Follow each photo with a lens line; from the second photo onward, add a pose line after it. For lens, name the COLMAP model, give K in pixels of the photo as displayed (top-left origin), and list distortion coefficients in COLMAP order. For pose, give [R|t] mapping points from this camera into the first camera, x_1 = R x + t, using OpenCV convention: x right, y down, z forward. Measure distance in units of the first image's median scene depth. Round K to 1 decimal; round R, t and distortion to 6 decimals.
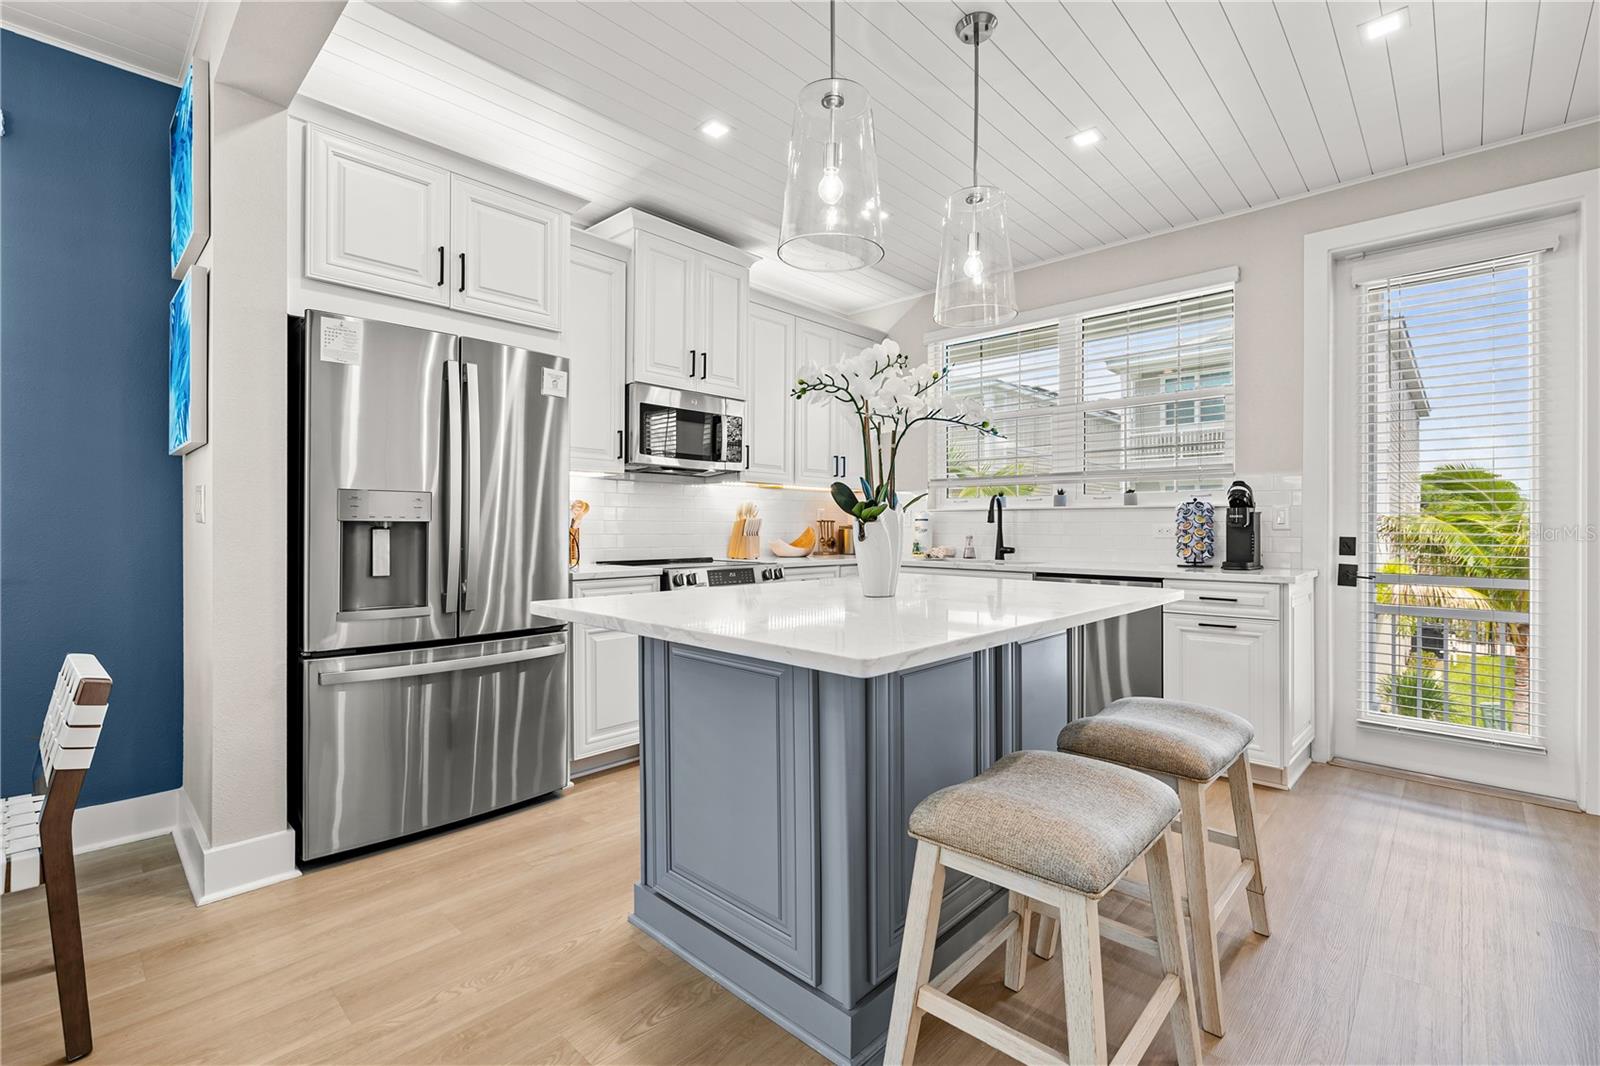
lens RADIAL K [[712.7, 0, 803.4], [0, 712.7, 532.3], [0, 0, 1]] dist [-0.008232, 0.002006]
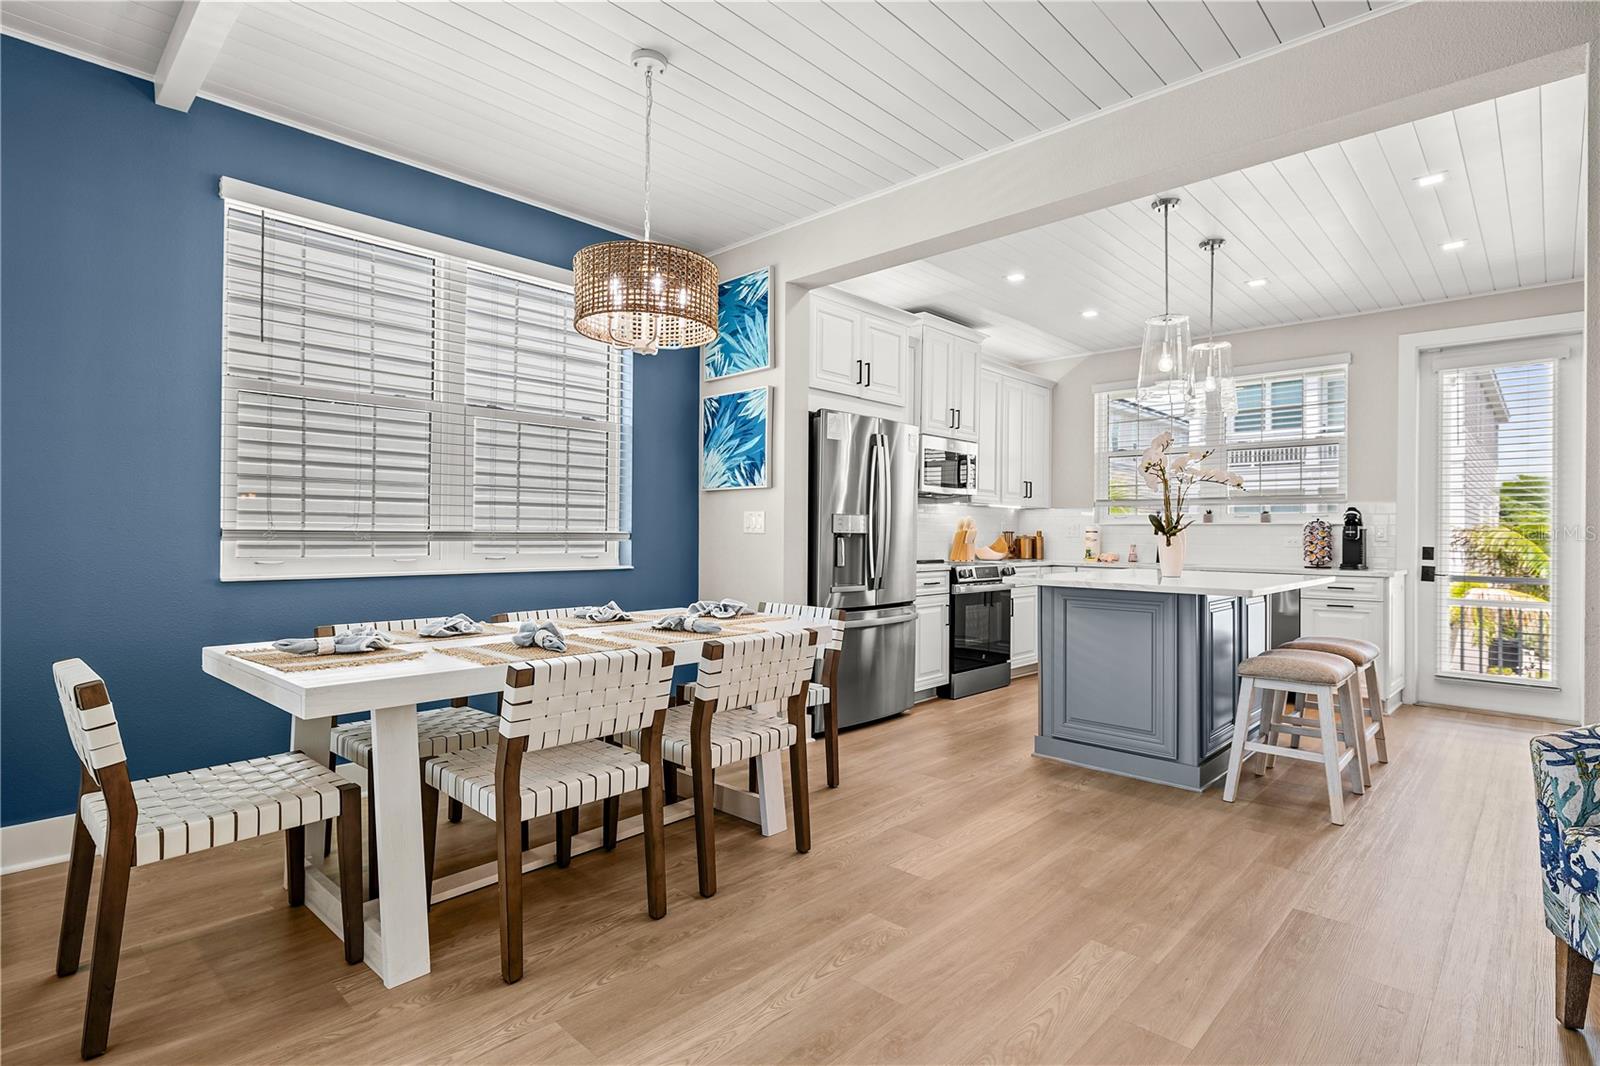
lens RADIAL K [[792.3, 0, 804.2], [0, 792.3, 538.9], [0, 0, 1]] dist [-0.009795, 0.000566]
pose [[0.999937, 0.006648, -0.009092, -0.475002], [-0.006663, 0.999977, -0.001608, 0.001522], [0.009081, 0.001669, 0.999957, -0.597036]]
